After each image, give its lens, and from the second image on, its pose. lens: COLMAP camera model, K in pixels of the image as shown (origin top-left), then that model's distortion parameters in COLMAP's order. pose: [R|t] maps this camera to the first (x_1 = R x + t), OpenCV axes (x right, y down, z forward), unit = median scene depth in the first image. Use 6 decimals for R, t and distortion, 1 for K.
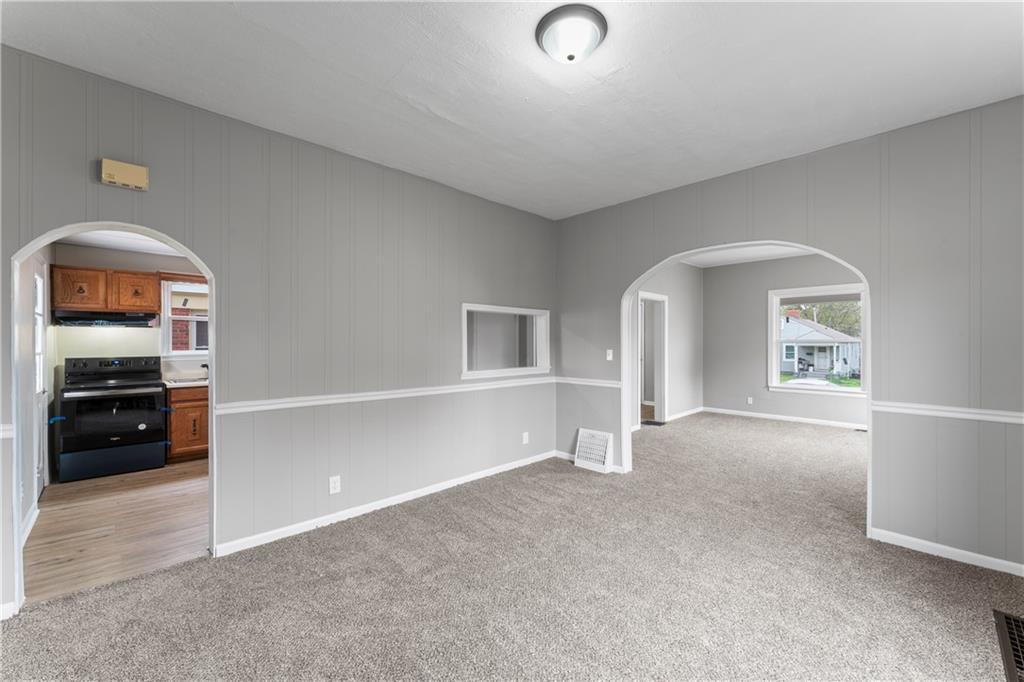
lens RADIAL K [[413.4, 0, 512.0], [0, 413.4, 341.0], [0, 0, 1]] dist [0.007538, 0.000129]
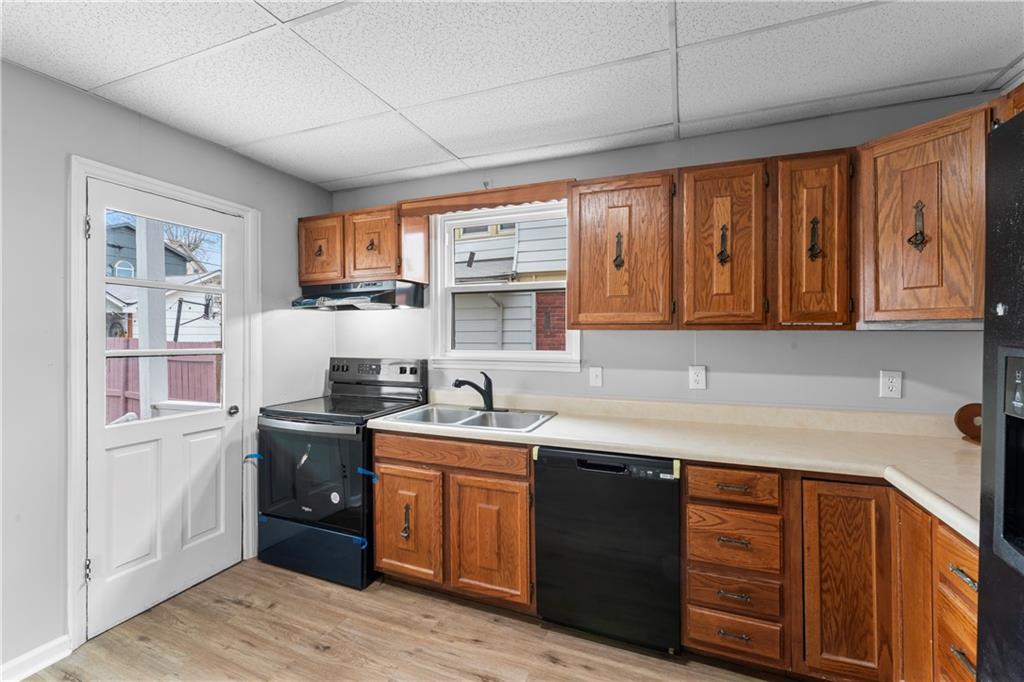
lens RADIAL K [[433.4, 0, 511.1], [0, 433.4, 334.1], [0, 0, 1]] dist [-0.003544, -0.000267]
pose [[0.415207, 0.001623, -0.909725, -0.289719], [-0.000733, 0.999999, 0.001450, 0.002070], [0.909727, 0.000065, 0.415208, 0.908057]]
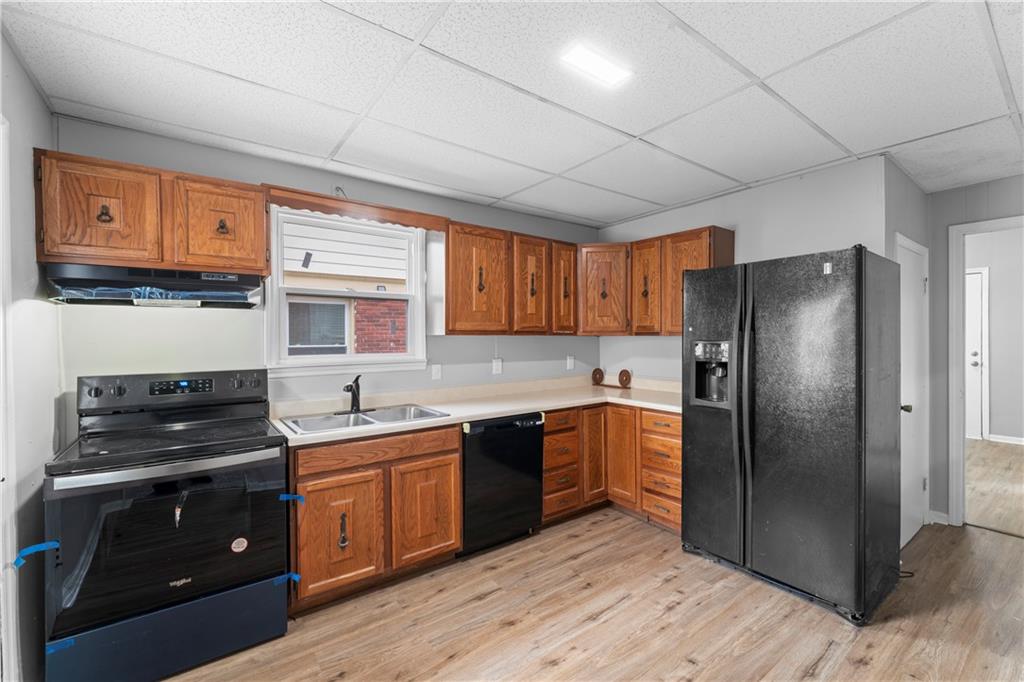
lens RADIAL K [[431.1, 0, 512.0], [0, 431.1, 341.0], [0, 0, 1]] dist [-0.000243, -0.000265]
pose [[0.991799, -0.002854, -0.127776, -0.527740], [0.004011, 0.999953, 0.008798, 0.001560], [0.127745, -0.009238, 0.991764, 0.571441]]
